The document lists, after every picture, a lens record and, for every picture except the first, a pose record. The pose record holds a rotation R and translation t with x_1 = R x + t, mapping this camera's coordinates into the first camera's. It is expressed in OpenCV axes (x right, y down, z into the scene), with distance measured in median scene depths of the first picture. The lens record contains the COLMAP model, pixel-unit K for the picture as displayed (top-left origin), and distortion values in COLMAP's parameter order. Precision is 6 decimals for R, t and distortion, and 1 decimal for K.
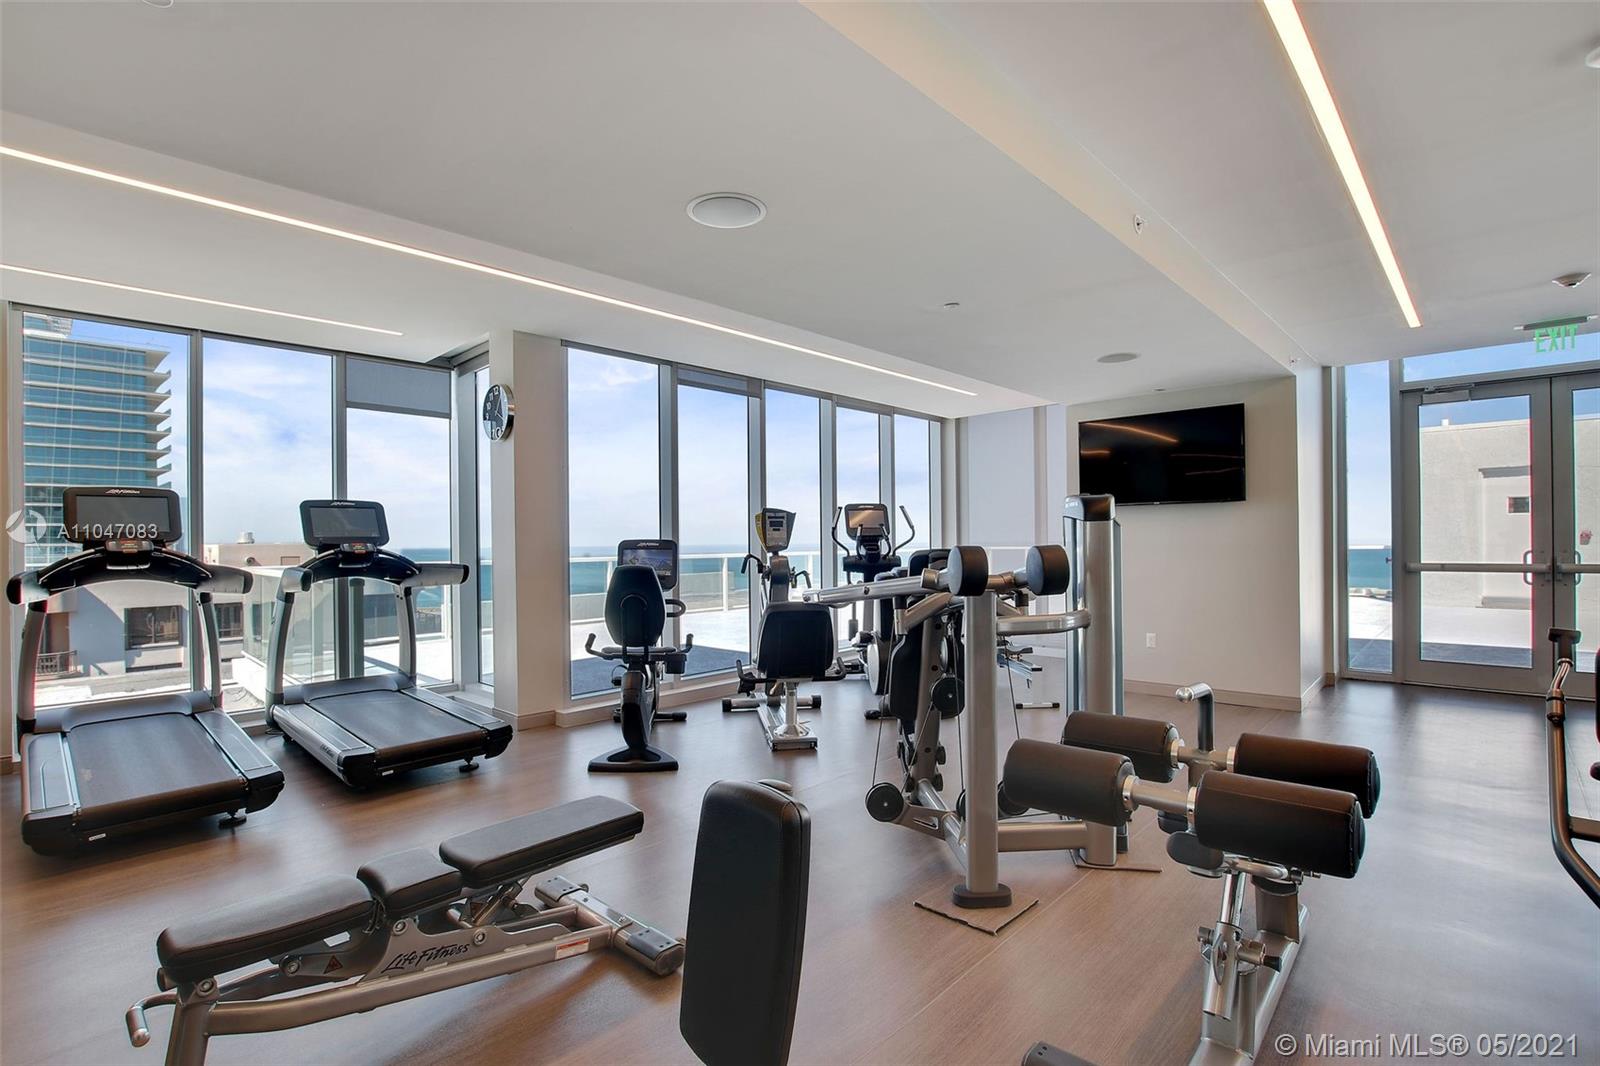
lens RADIAL K [[723.0, 0, 795.7], [0, 723.0, 548.6], [0, 0, 1]] dist [-0.014281, 0.000235]
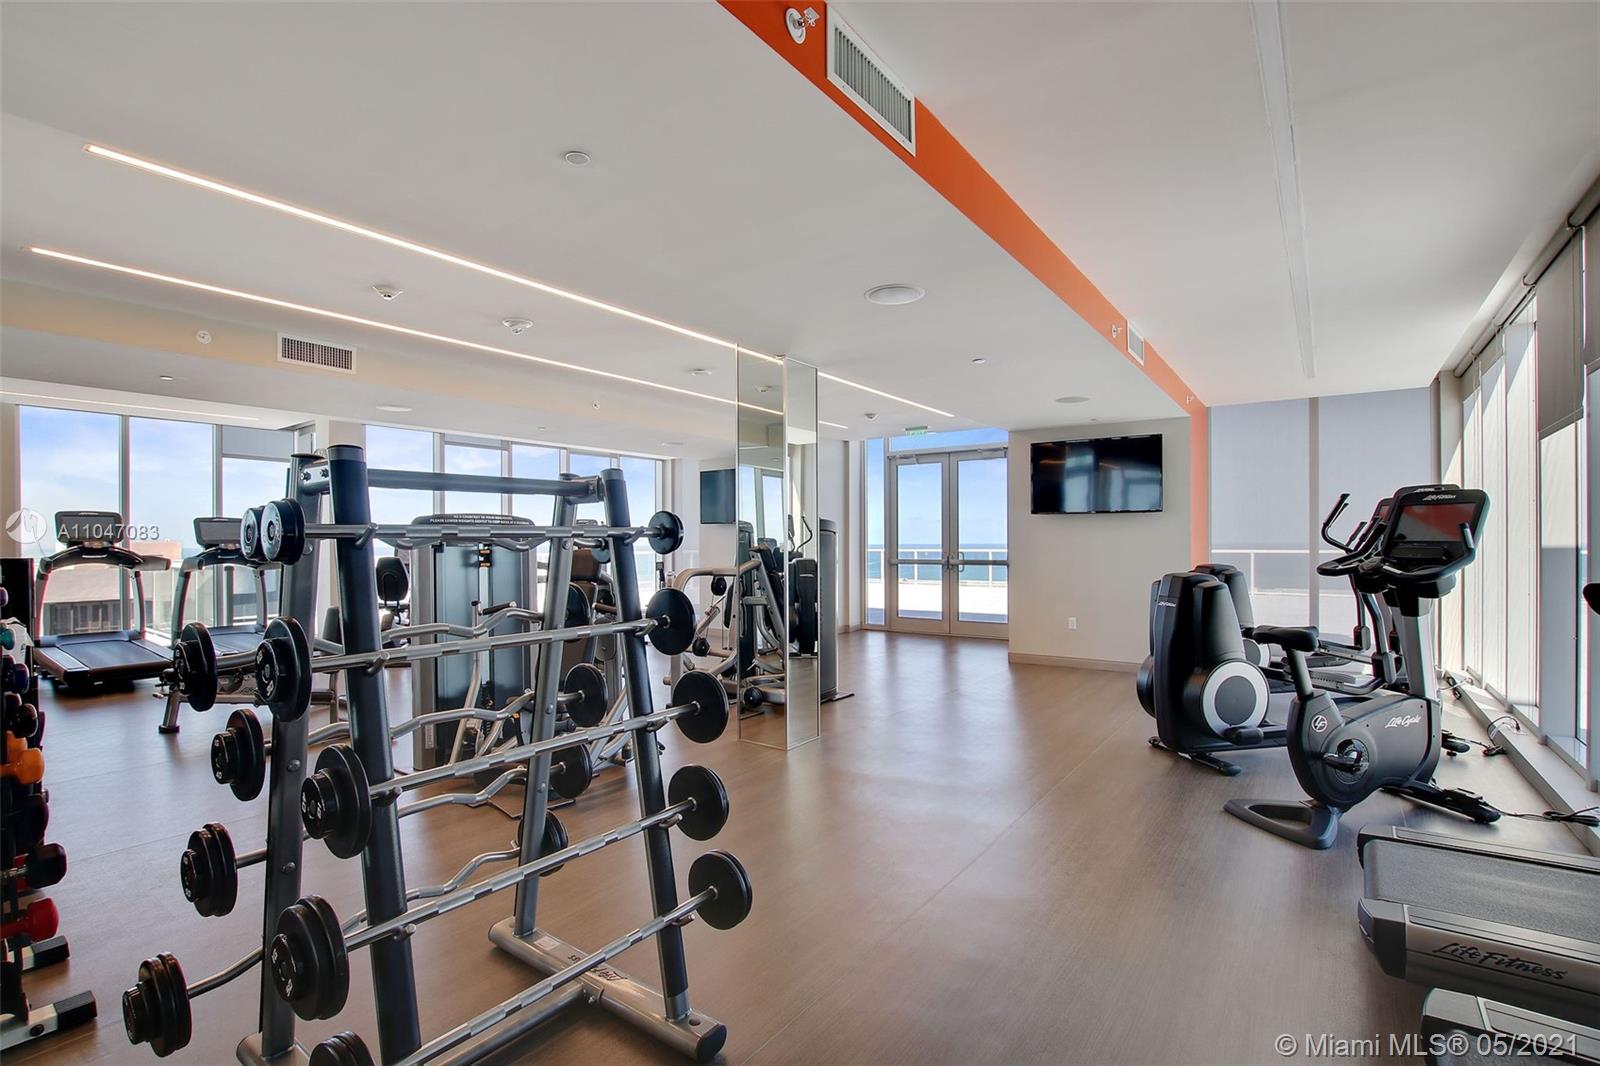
lens RADIAL K [[753.3, 0, 796.8], [0, 753.3, 549.4], [0, 0, 1]] dist [-0.022545, -0.000255]
pose [[0.993997, 0.005246, 0.109281, 0.498783], [-0.005028, 0.999985, -0.002268, 0.003360], [-0.109291, 0.001705, 0.994008, -0.838767]]
